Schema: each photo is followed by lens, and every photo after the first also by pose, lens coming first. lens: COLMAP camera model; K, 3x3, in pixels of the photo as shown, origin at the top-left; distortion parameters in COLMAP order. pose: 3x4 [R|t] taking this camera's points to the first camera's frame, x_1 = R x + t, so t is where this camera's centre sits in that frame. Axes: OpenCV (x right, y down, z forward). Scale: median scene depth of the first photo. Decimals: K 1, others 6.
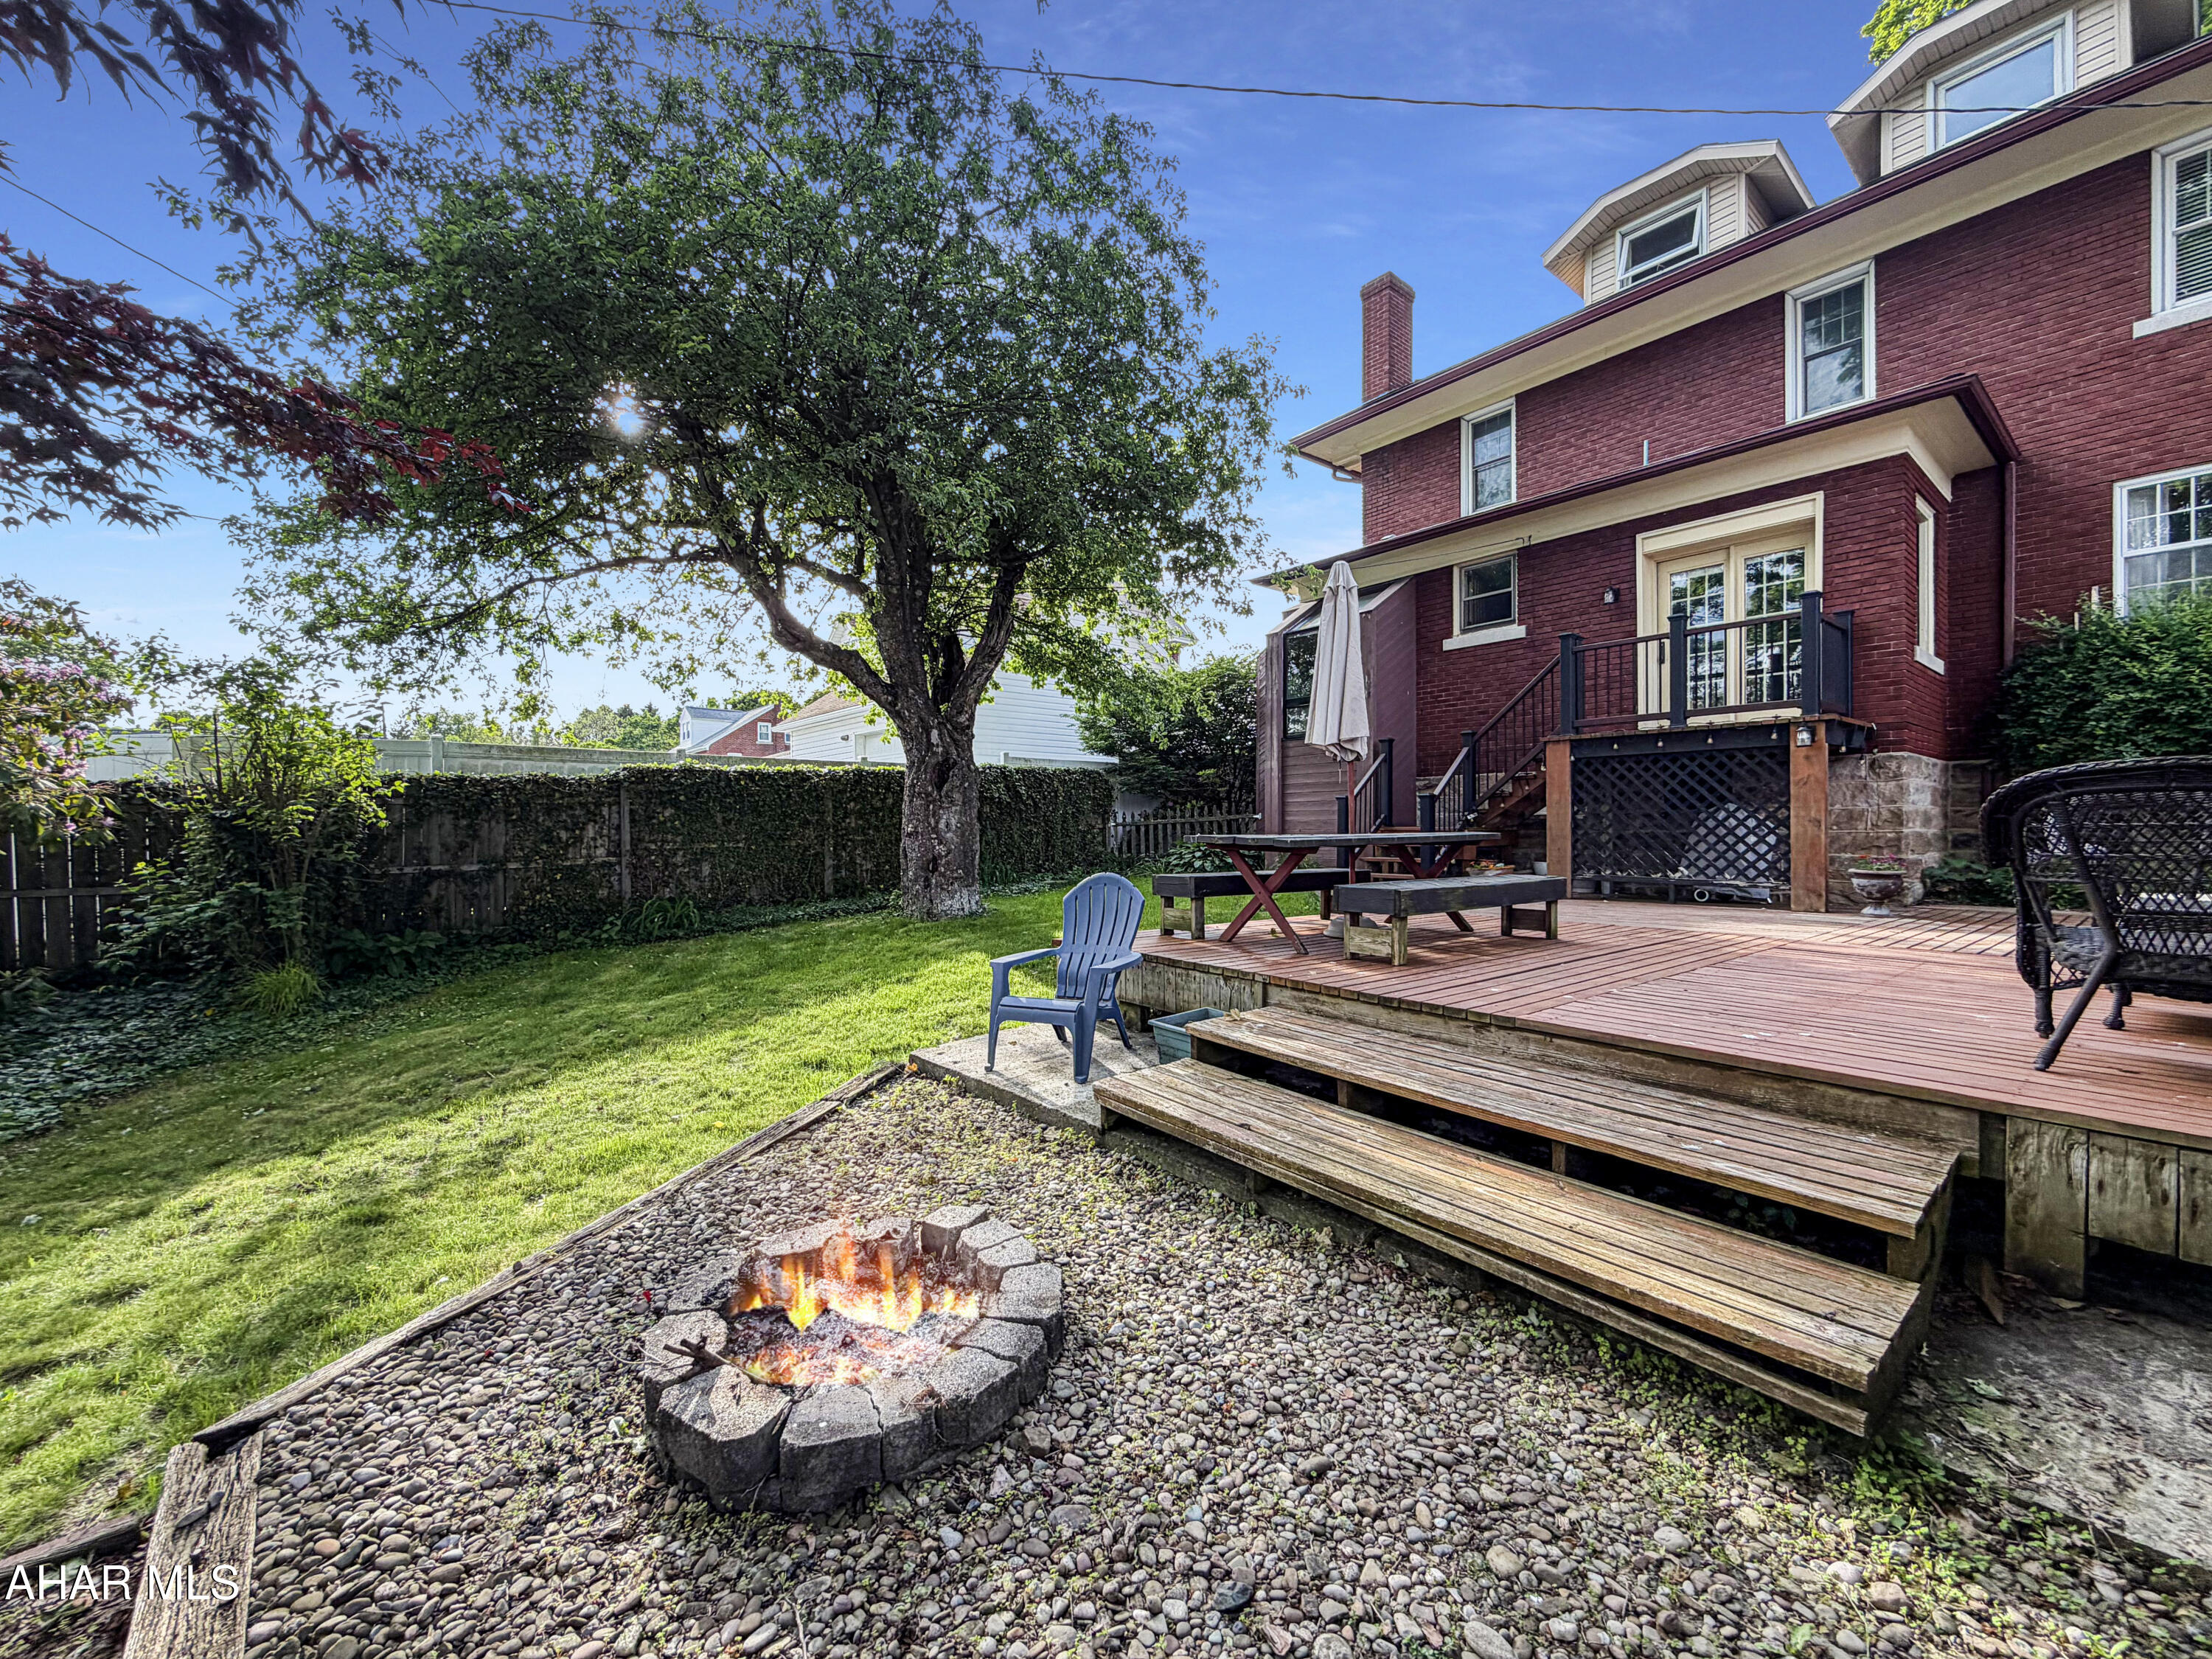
lens RADIAL K [[909.9, 0, 1079.4], [0, 909.9, 826.4], [0, 0, 1]] dist [-0.000079, 0.000886]
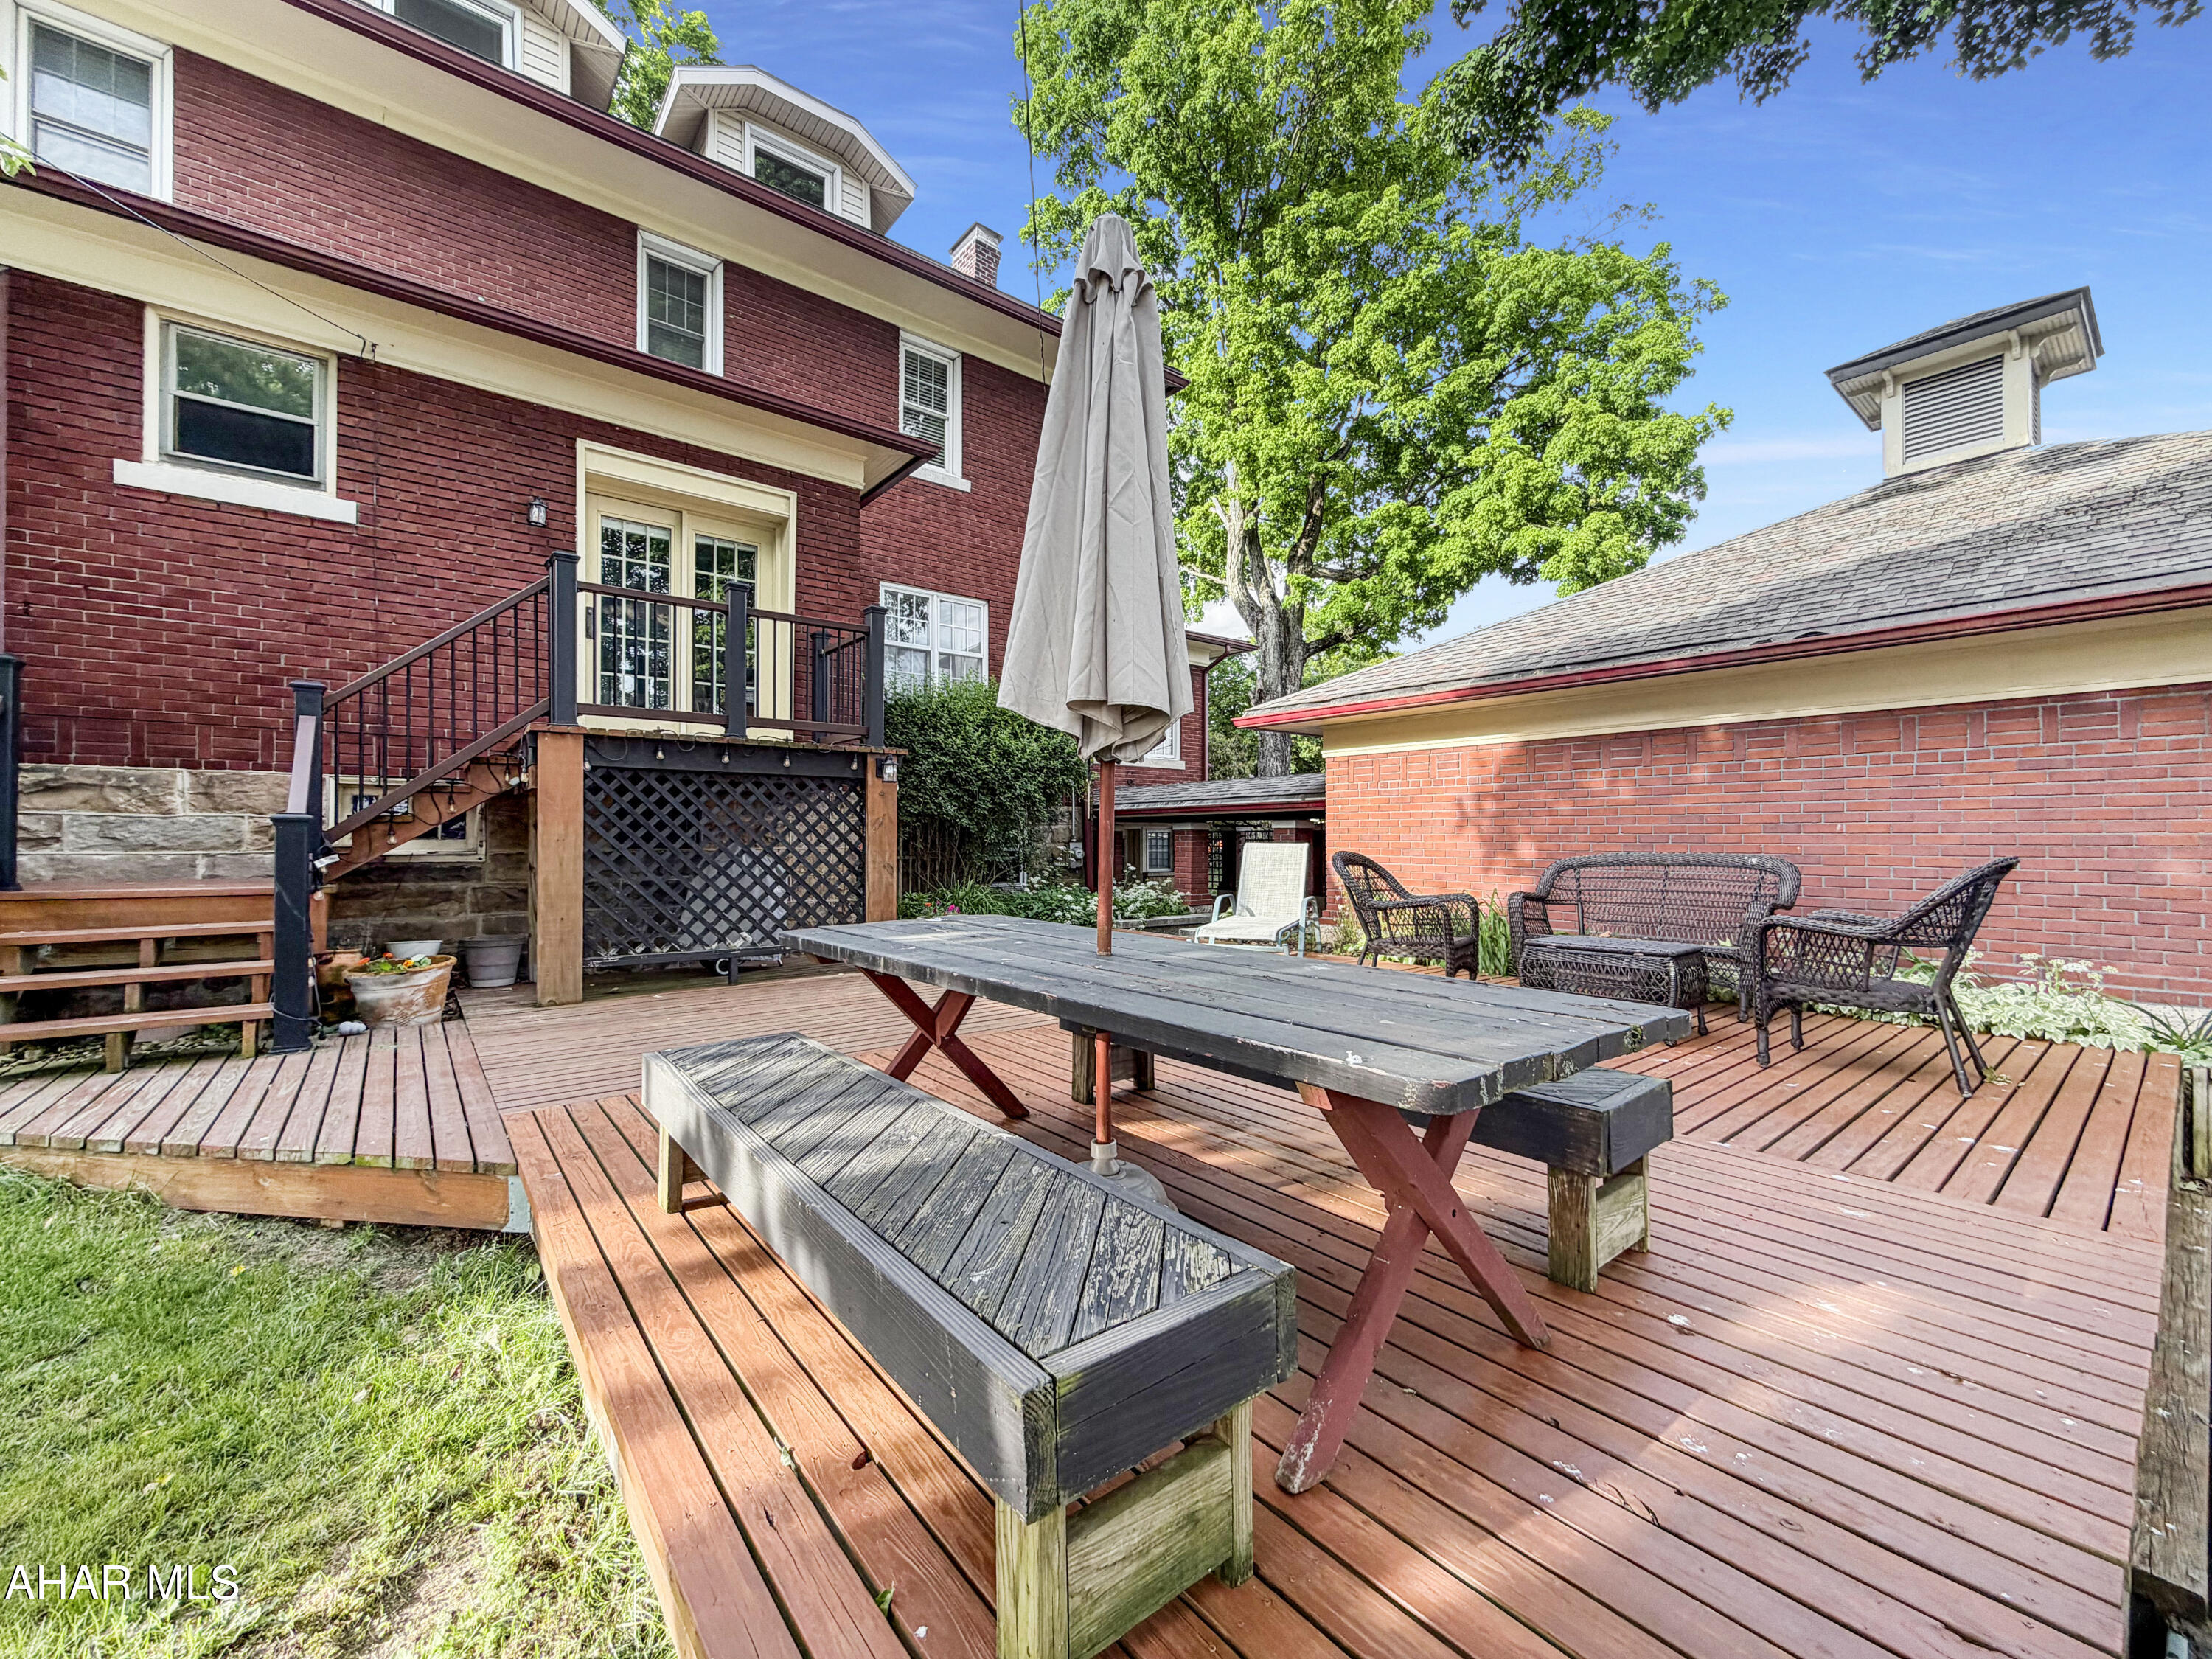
lens RADIAL K [[909.9, 0, 1138.1], [0, 909.9, 811.8], [0, 0, 1]] dist [-0.000079, 0.000886]
pose [[-0.048081, 0.036102, 0.998191, -0.066987], [0.000417, 0.999347, -0.036124, -0.021500], [-0.998843, -0.001321, -0.048064, 0.626178]]
